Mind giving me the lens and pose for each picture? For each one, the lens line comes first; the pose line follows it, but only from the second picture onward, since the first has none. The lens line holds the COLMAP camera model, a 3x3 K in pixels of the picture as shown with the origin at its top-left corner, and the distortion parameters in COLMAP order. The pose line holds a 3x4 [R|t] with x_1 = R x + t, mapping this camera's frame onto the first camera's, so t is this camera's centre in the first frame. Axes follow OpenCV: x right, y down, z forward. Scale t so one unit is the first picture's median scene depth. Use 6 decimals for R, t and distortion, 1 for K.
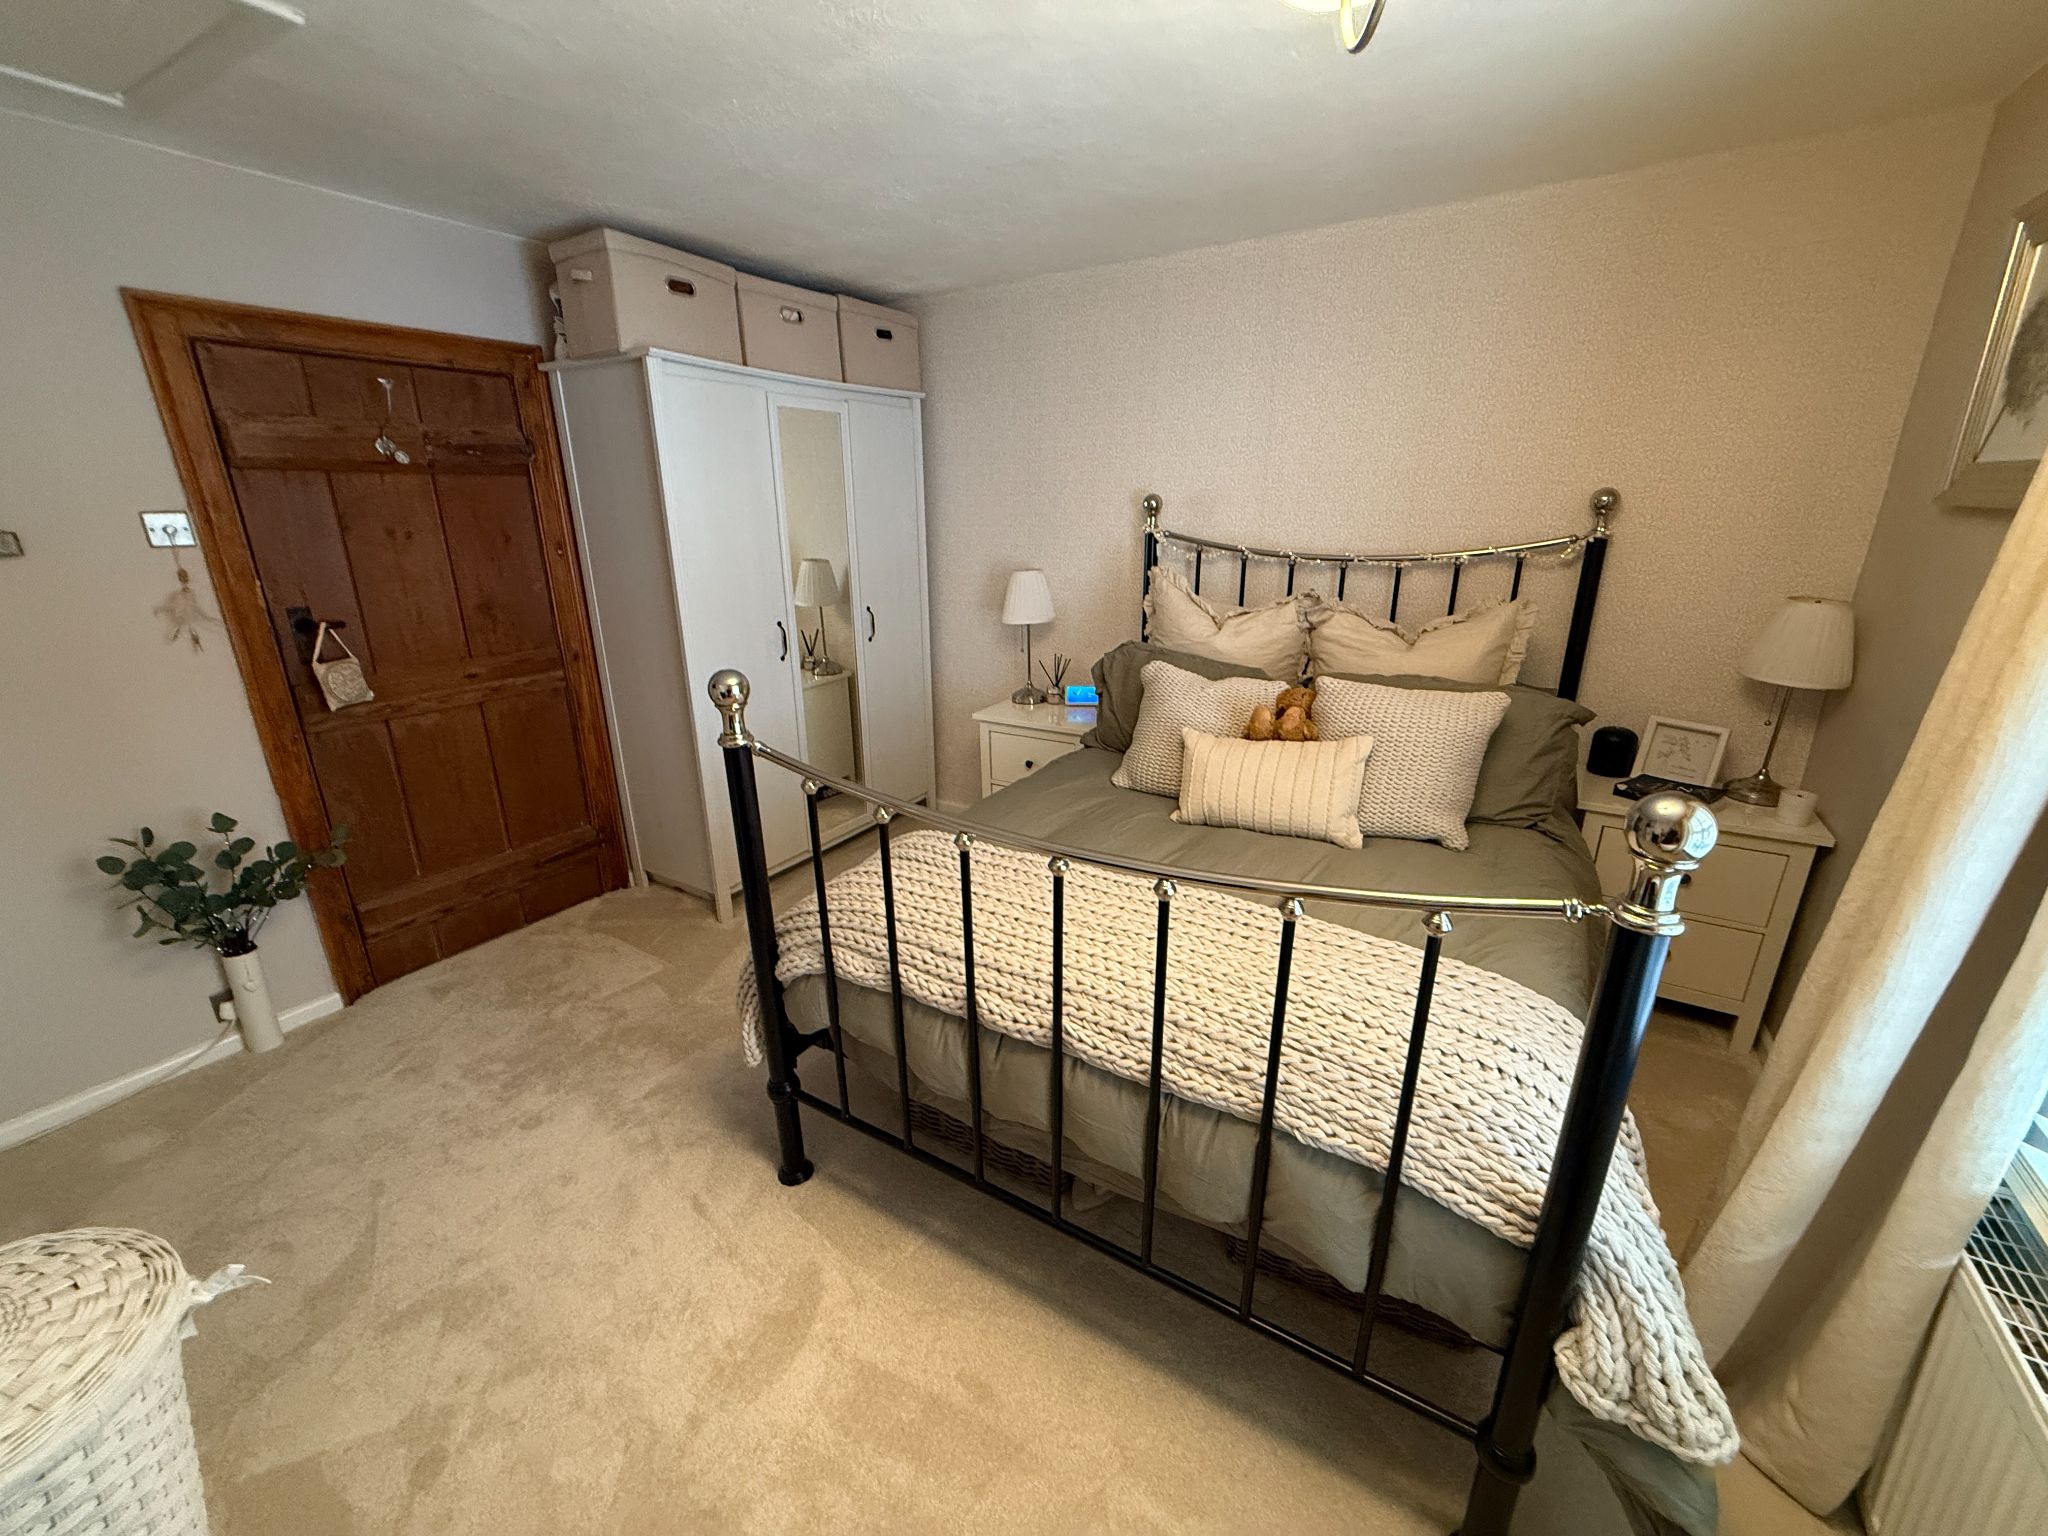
lens RADIAL K [[817.8, 0, 1028.3], [0, 817.8, 766.1], [0, 0, 1]] dist [-0.002929, -0.000623]
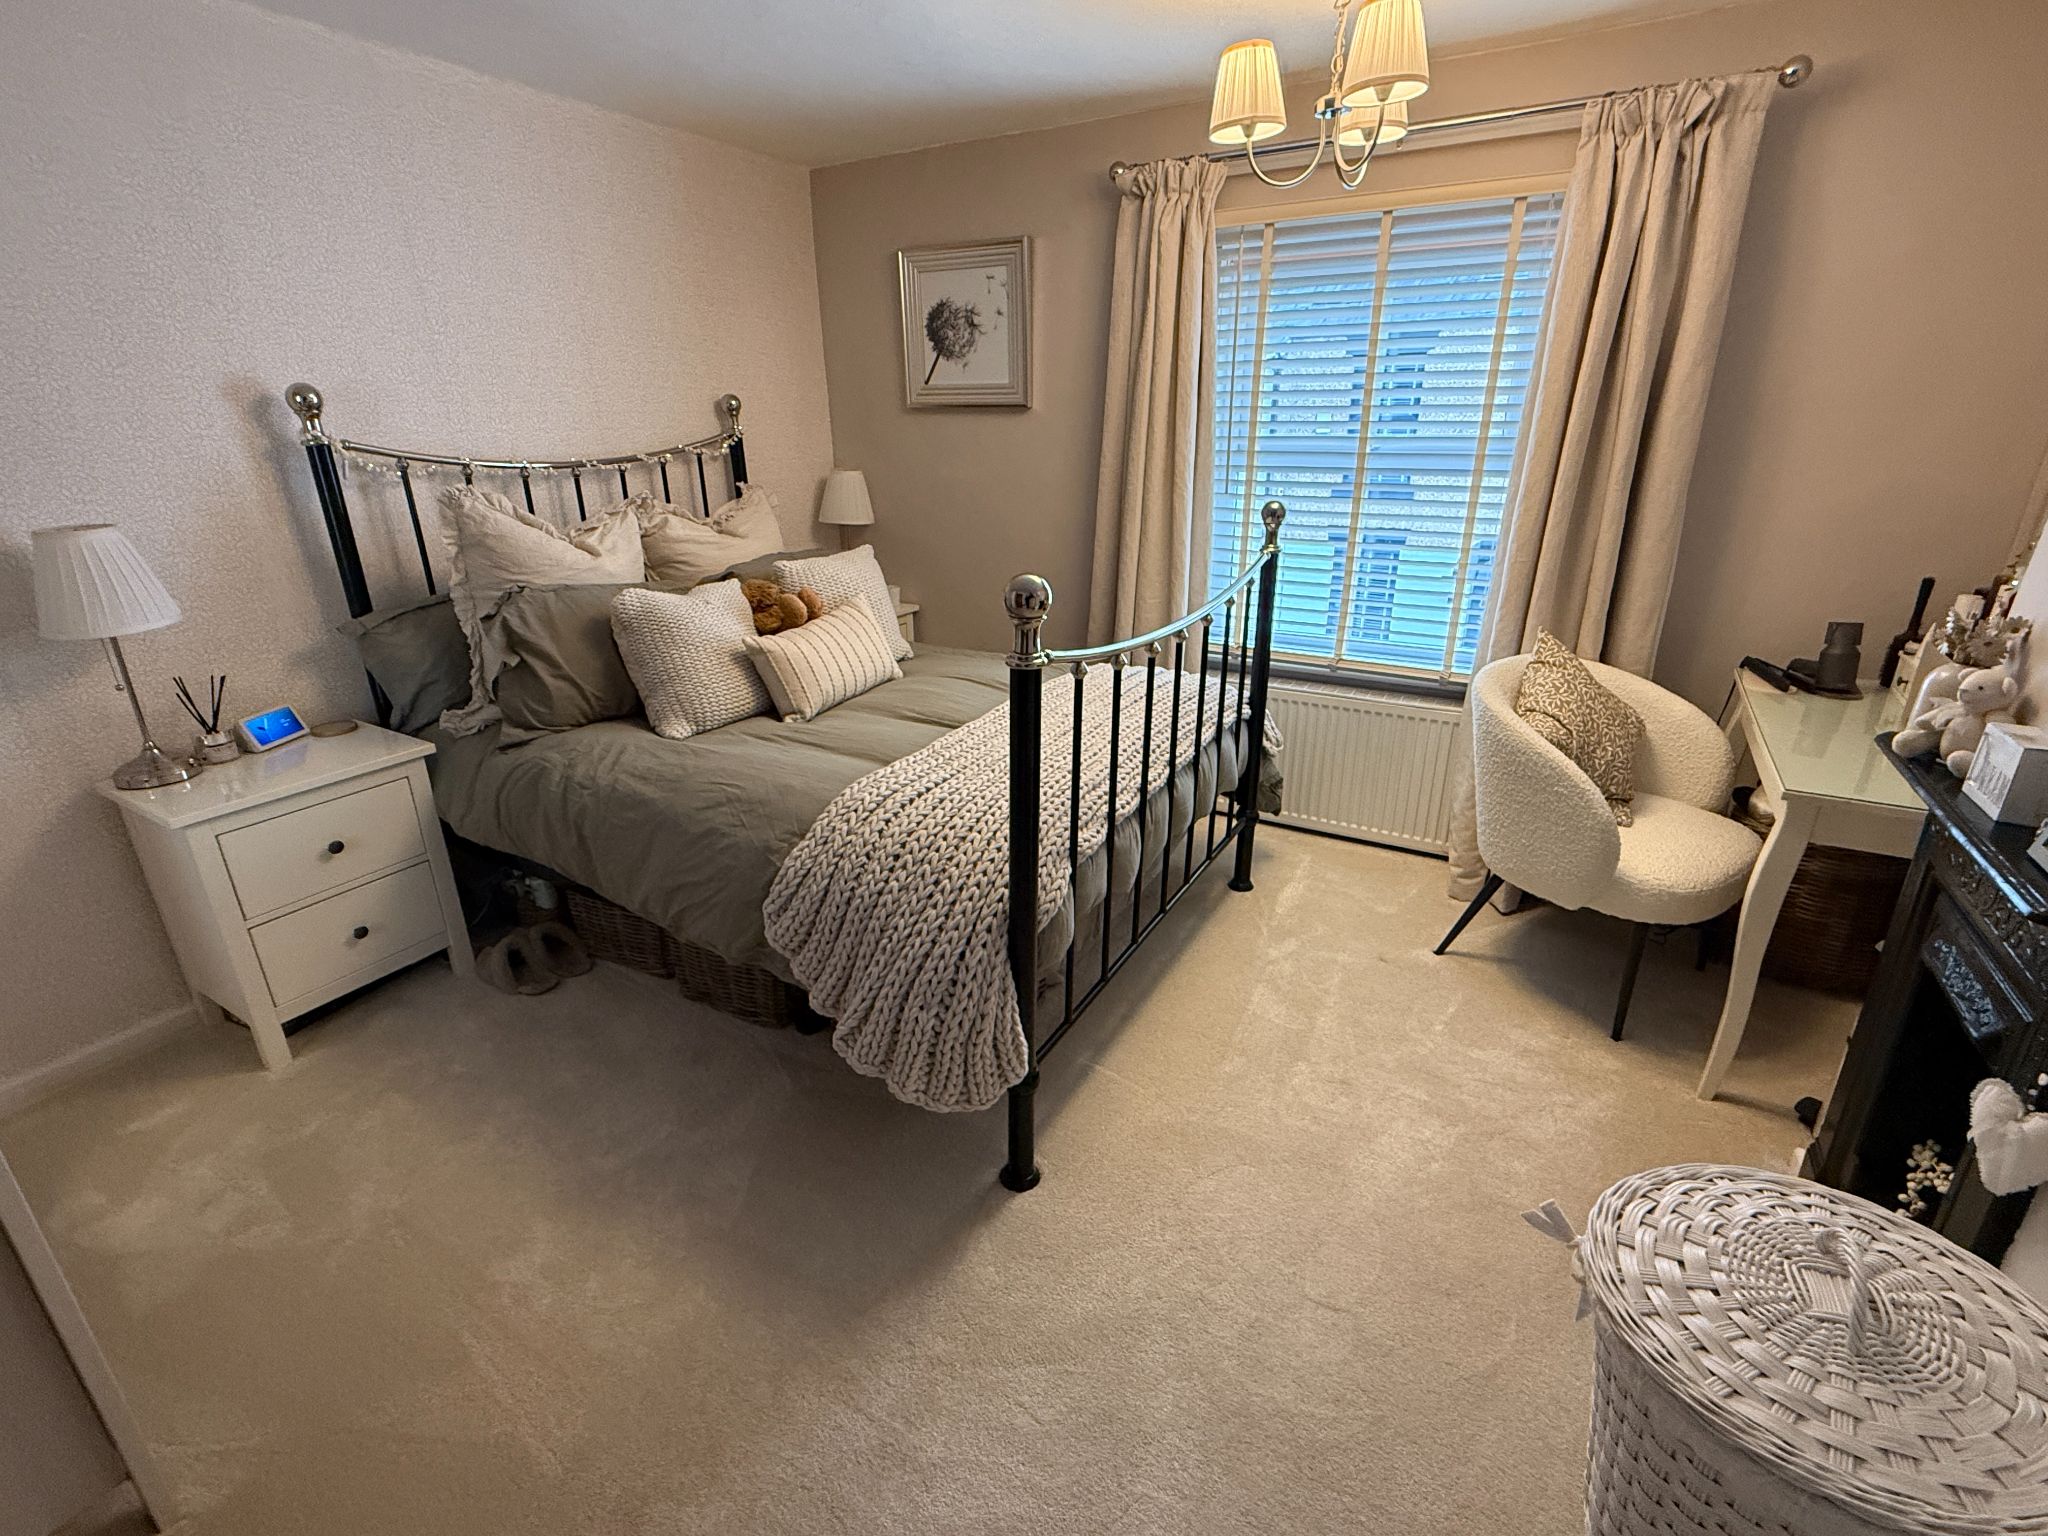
lens RADIAL K [[929.0, 0, 1033.0], [0, 929.0, 764.7], [0, 0, 1]] dist [0.003139, -0.001126]
pose [[-0.023646, -0.338215, 0.940772, -0.768749], [0.320460, 0.888814, 0.327591, -0.138846], [-0.946967, 0.309225, 0.087367, 0.555223]]
